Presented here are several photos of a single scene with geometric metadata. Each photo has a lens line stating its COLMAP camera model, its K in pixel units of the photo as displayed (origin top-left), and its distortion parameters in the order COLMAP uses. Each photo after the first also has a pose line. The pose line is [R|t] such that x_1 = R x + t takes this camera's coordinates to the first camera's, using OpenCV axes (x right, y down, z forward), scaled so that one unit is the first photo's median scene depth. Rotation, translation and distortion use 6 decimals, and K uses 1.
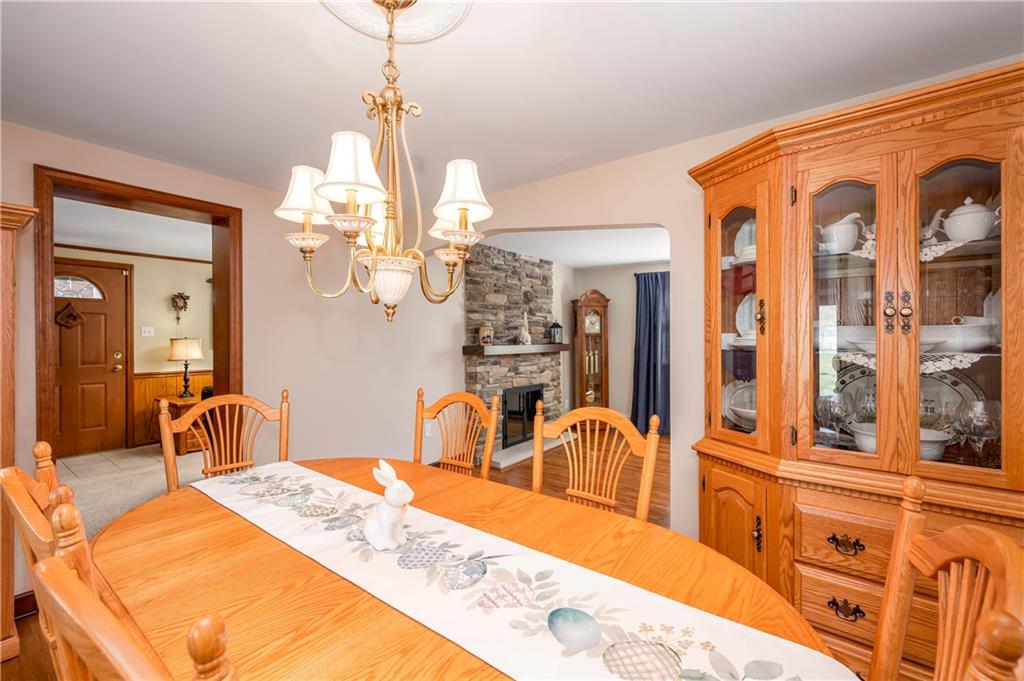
lens RADIAL K [[438.6, 0, 509.0], [0, 438.6, 338.3], [0, 0, 1]] dist [-0.001230, 0.000583]
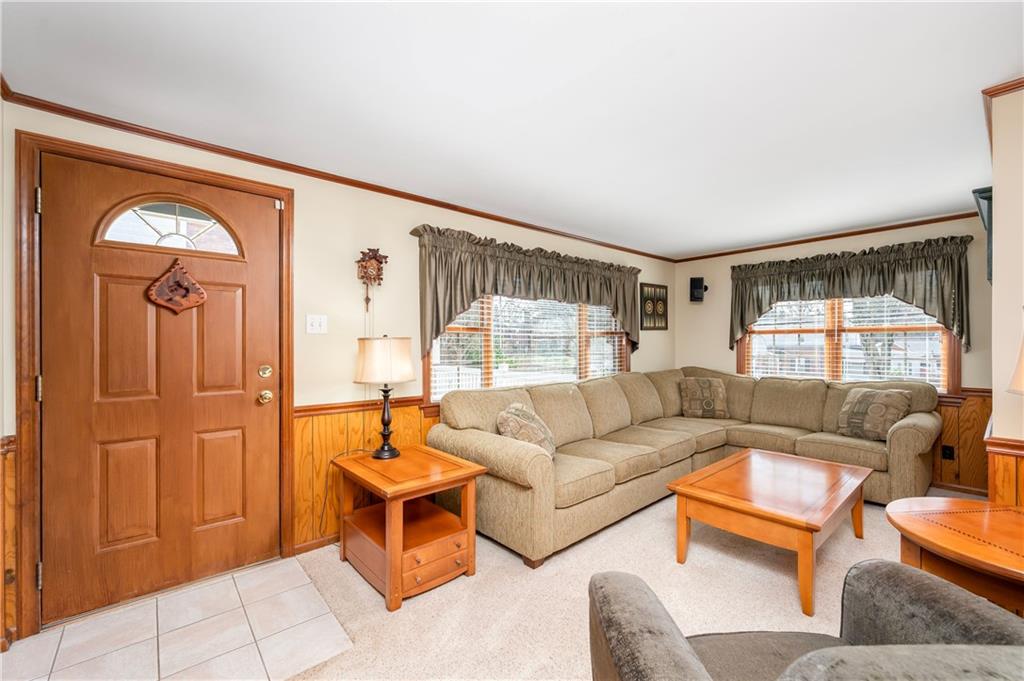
lens RADIAL K [[408.7, 0, 515.3], [0, 408.7, 347.6], [0, 0, 1]] dist [-0.000452, -0.000020]
pose [[0.982617, 0.003625, -0.185607, -0.522032], [-0.003791, 0.999993, -0.000540, 0.011520], [0.185604, 0.001234, 0.982624, 0.589854]]
